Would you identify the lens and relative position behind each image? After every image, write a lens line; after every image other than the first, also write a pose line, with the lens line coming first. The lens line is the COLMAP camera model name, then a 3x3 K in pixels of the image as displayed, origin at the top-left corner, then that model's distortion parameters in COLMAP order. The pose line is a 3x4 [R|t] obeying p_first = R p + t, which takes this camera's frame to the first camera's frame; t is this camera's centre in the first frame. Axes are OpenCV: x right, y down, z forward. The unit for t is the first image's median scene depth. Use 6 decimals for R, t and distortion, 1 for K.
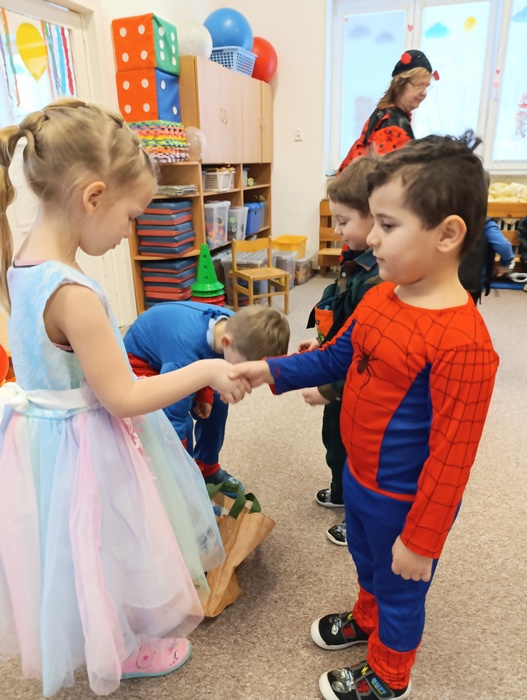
lens RADIAL K [[486.1, 0, 271.3], [0, 486.1, 345.9], [0, 0, 1]] dist [0.009541, -0.022419]
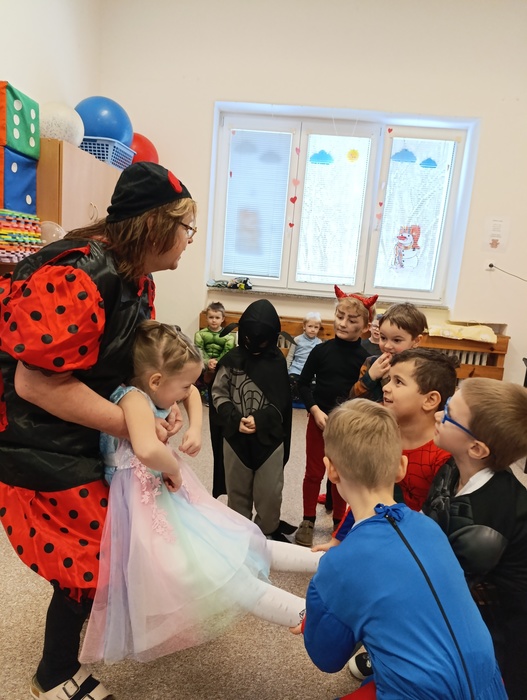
lens RADIAL K [[486.1, 0, 265.8], [0, 486.1, 354.9], [0, 0, 1]] dist [0.009541, -0.022419]
pose [[0.962522, 0.048677, 0.266798, -0.024901], [-0.004348, 0.986404, -0.164280, -0.104597], [-0.271167, 0.156963, 0.949648, 0.180641]]
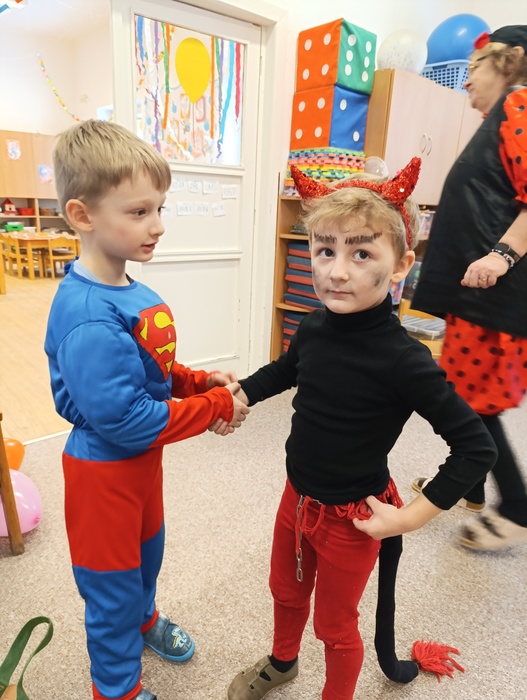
lens RADIAL K [[486.1, 0, 253.9], [0, 486.1, 354.5], [0, 0, 1]] dist [0.009541, -0.022419]
pose [[0.865778, 0.196445, -0.460259, 0.099428], [-0.222501, 0.974929, -0.002425, -0.086406], [0.448244, 0.104508, 0.887781, 0.234565]]
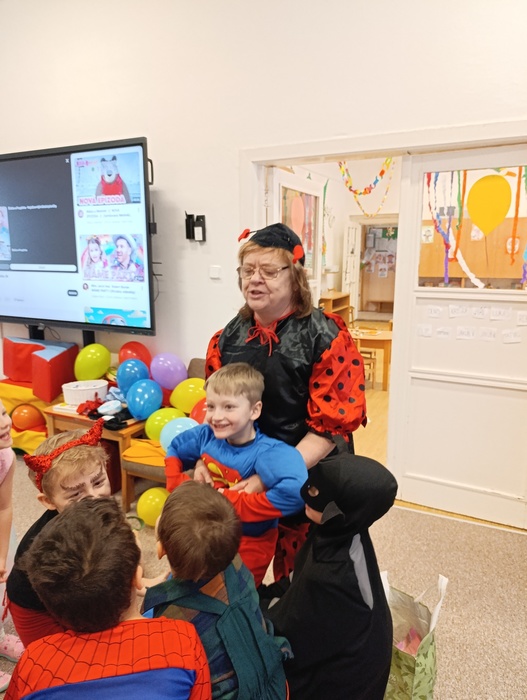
lens RADIAL K [[486.1, 0, 263.2], [0, 486.1, 347.6], [0, 0, 1]] dist [0.009541, -0.022419]
pose [[-0.115042, 0.214947, -0.969826, 0.397907], [-0.340020, 0.908812, 0.241758, -0.341039], [0.933355, 0.357573, -0.031465, 0.567269]]
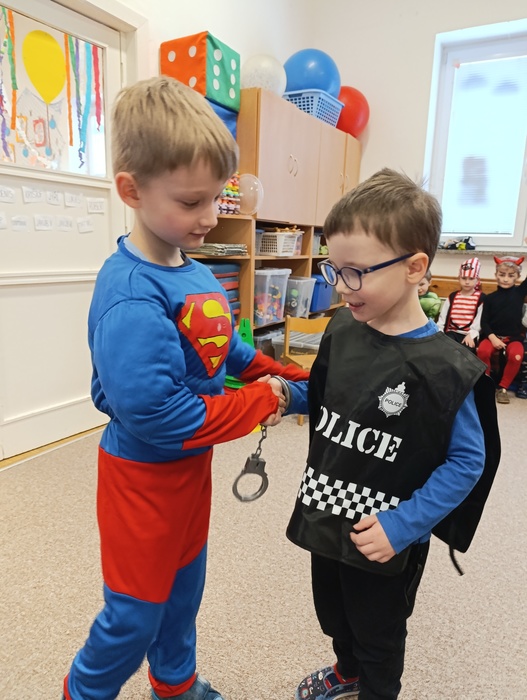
lens RADIAL K [[486.1, 0, 267.1], [0, 486.1, 352.9], [0, 0, 1]] dist [0.009541, -0.022419]
pose [[0.979847, 0.086256, -0.180166, 0.035953], [-0.110463, 0.985479, -0.128954, -0.064273], [0.166427, 0.146256, 0.975147, 0.277334]]
